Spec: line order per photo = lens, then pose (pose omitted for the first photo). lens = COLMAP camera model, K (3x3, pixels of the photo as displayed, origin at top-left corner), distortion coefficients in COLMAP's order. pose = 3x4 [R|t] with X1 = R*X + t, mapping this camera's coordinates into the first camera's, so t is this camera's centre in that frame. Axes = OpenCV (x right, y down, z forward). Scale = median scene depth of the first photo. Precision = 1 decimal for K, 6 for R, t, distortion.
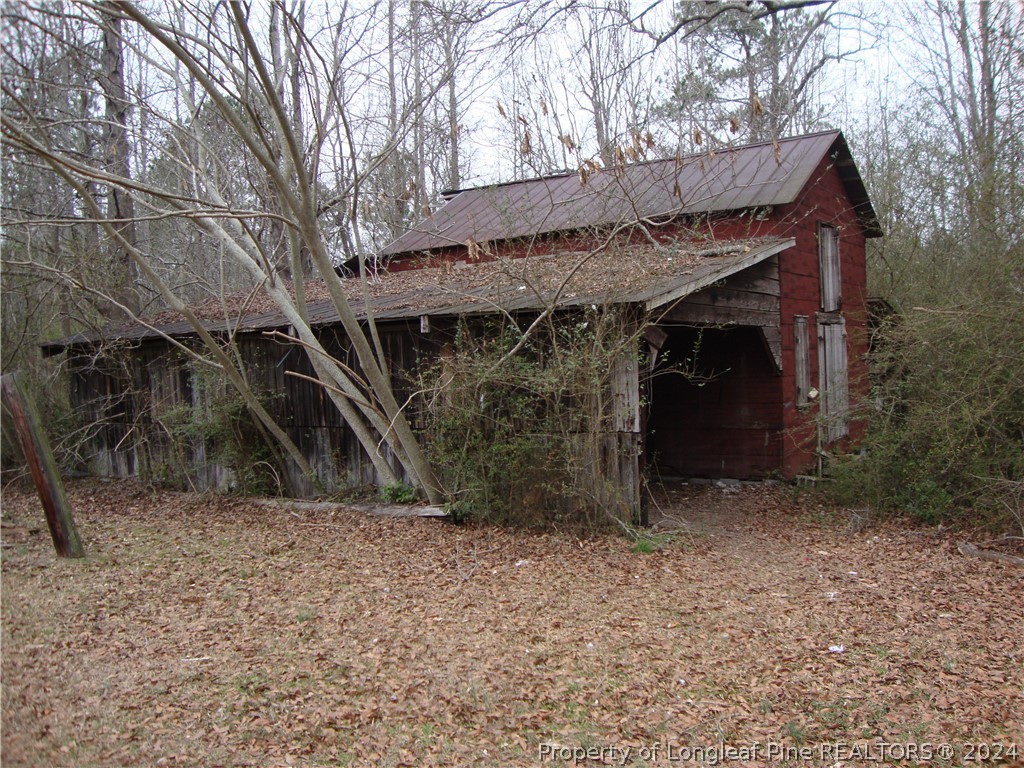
lens RADIAL K [[906.6, 0, 521.1], [0, 906.6, 377.8], [0, 0, 1]] dist [-0.213455, 0.222395]
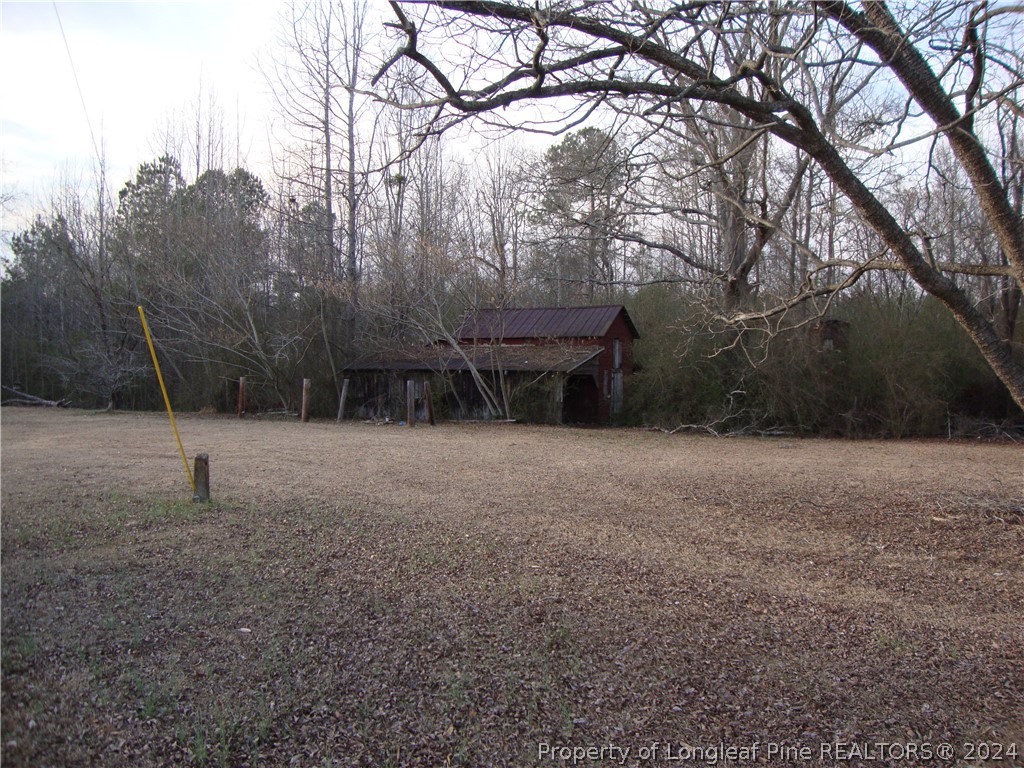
lens RADIAL K [[906.6, 0, 521.1], [0, 906.6, 377.8], [0, 0, 1]] dist [-0.213455, 0.222395]
pose [[0.980528, 0.042735, 0.191675, -0.570074], [-0.039944, 0.999032, -0.018406, 0.023426], [-0.192276, 0.010391, 0.981286, -2.014425]]
